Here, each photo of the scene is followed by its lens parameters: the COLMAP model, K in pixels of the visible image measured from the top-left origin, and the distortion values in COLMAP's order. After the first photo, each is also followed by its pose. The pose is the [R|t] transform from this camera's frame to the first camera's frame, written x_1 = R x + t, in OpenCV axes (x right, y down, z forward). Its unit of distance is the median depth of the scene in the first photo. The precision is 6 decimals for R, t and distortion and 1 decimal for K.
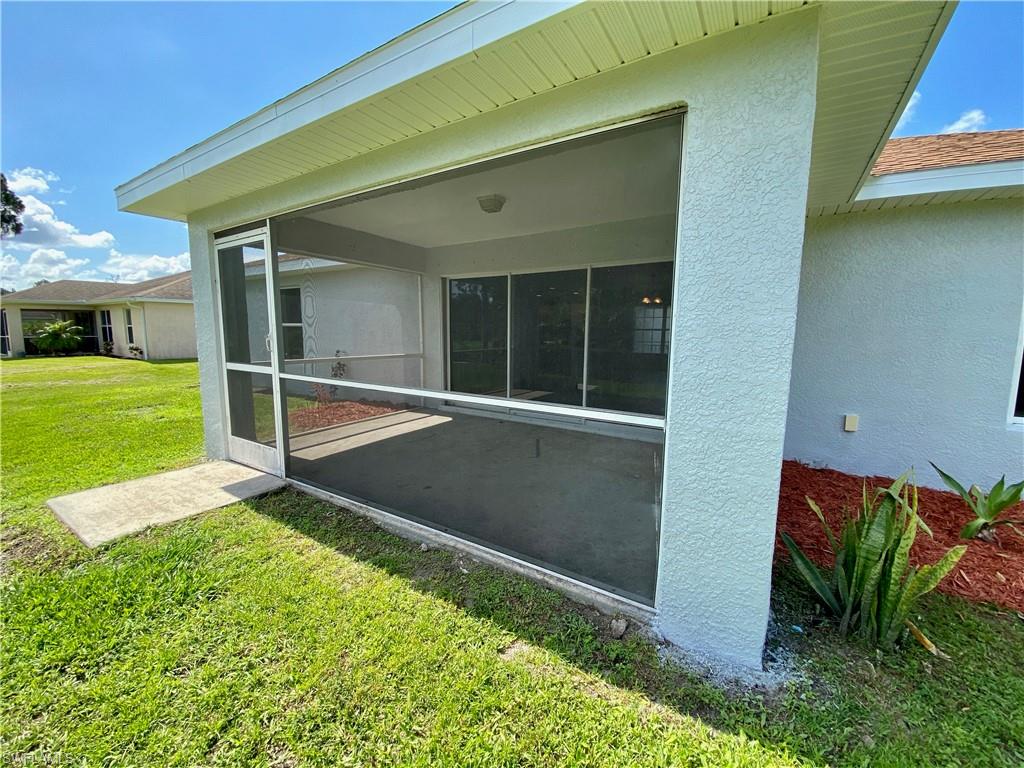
lens RADIAL K [[418.9, 0, 506.9], [0, 418.9, 384.6], [0, 0, 1]] dist [0.029026, -0.025116]
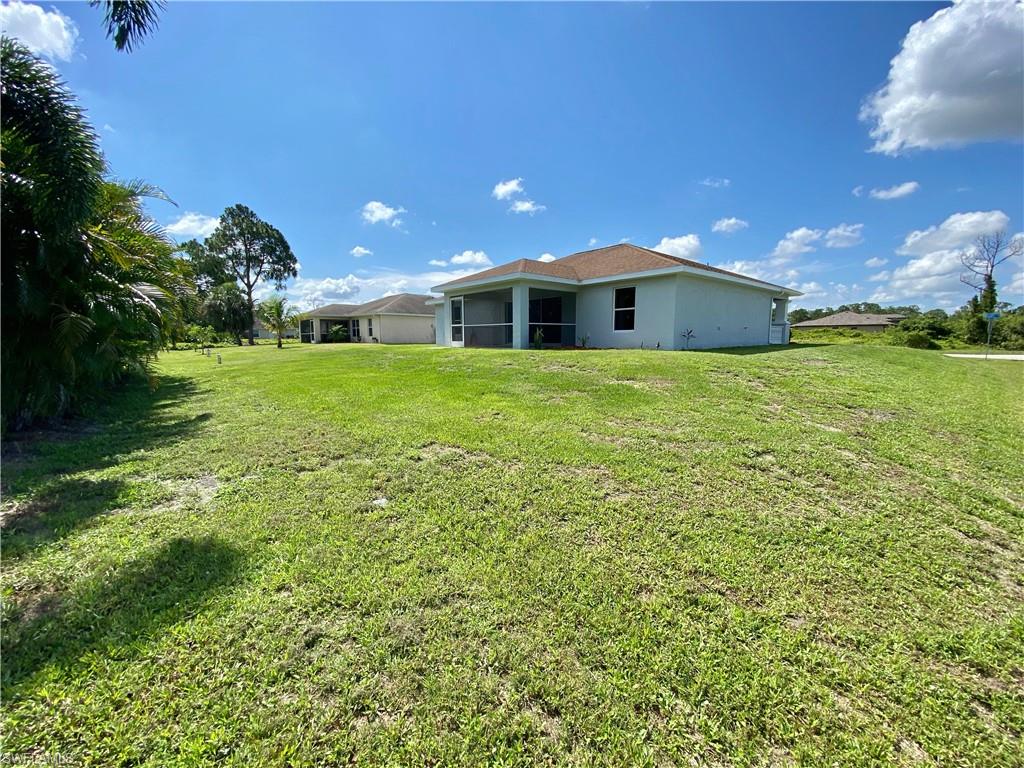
lens RADIAL K [[418.9, 0, 506.9], [0, 418.9, 384.6], [0, 0, 1]] dist [0.029026, -0.025116]
pose [[0.961927, 0.014105, -0.272941, 0.252537], [-0.017686, 0.999787, -0.010664, 0.136105], [0.272733, 0.015085, 0.961972, -0.692981]]
